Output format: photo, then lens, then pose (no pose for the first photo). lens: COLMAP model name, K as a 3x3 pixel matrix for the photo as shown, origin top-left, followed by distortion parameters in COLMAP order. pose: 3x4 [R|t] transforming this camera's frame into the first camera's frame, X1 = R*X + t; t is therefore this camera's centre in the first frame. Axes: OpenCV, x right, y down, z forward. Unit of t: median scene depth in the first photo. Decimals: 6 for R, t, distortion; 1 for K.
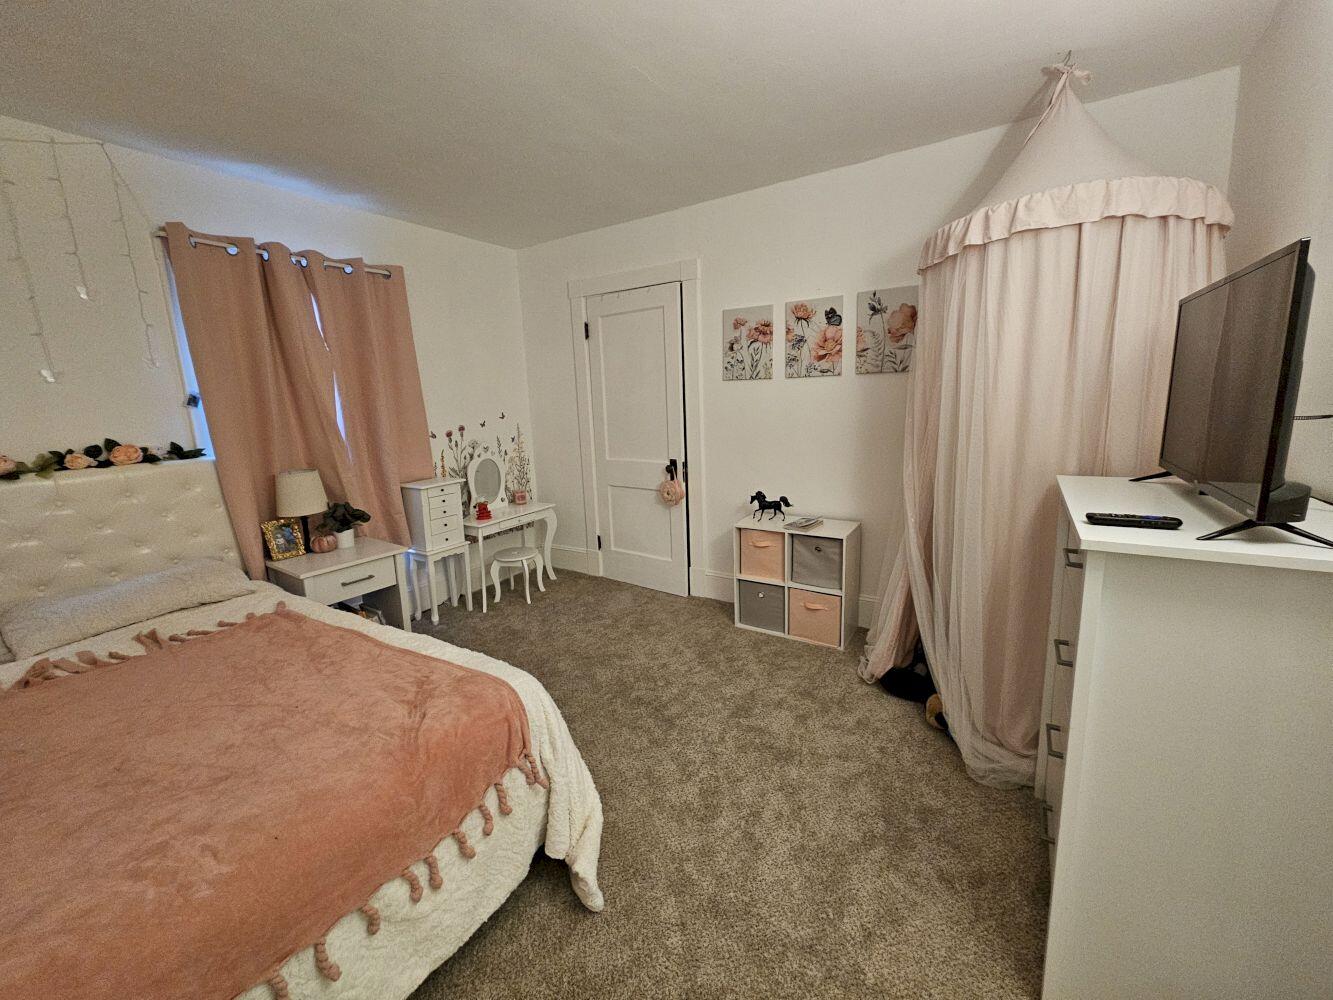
lens RADIAL K [[552.9, 0, 666.5], [0, 552.9, 500.0], [0, 0, 1]] dist [-0.000914, 0.000356]
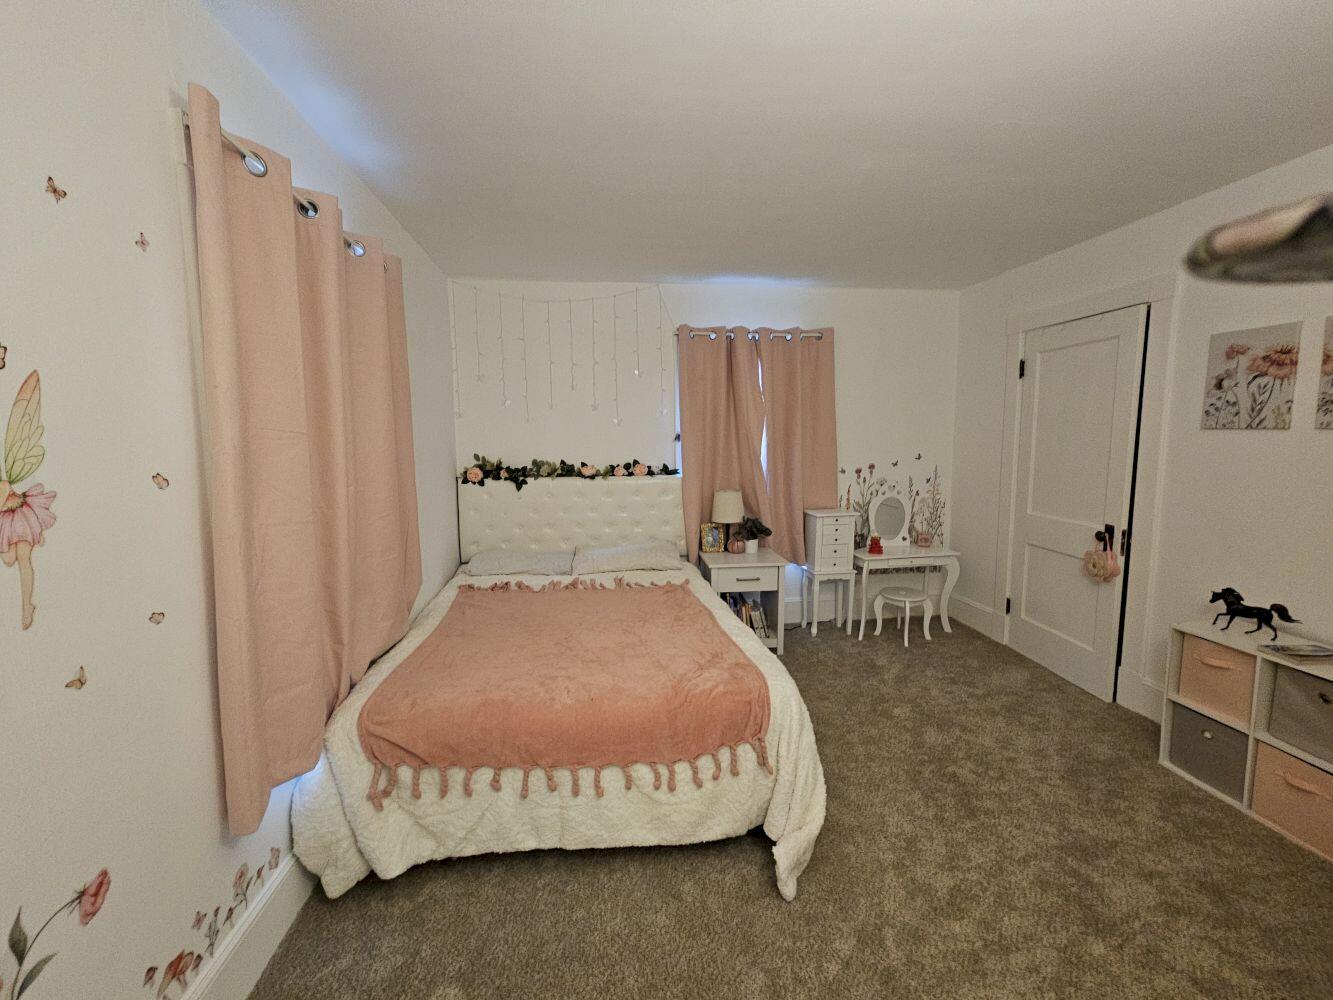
lens RADIAL K [[583.8, 0, 666.5], [0, 583.8, 500.0], [0, 0, 1]] dist [-0.002046, 0.000001]
pose [[0.630104, 0.119832, -0.767209, 0.277071], [-0.156549, 0.987337, 0.025642, -0.034027], [0.760566, 0.103949, 0.640885, -0.026224]]
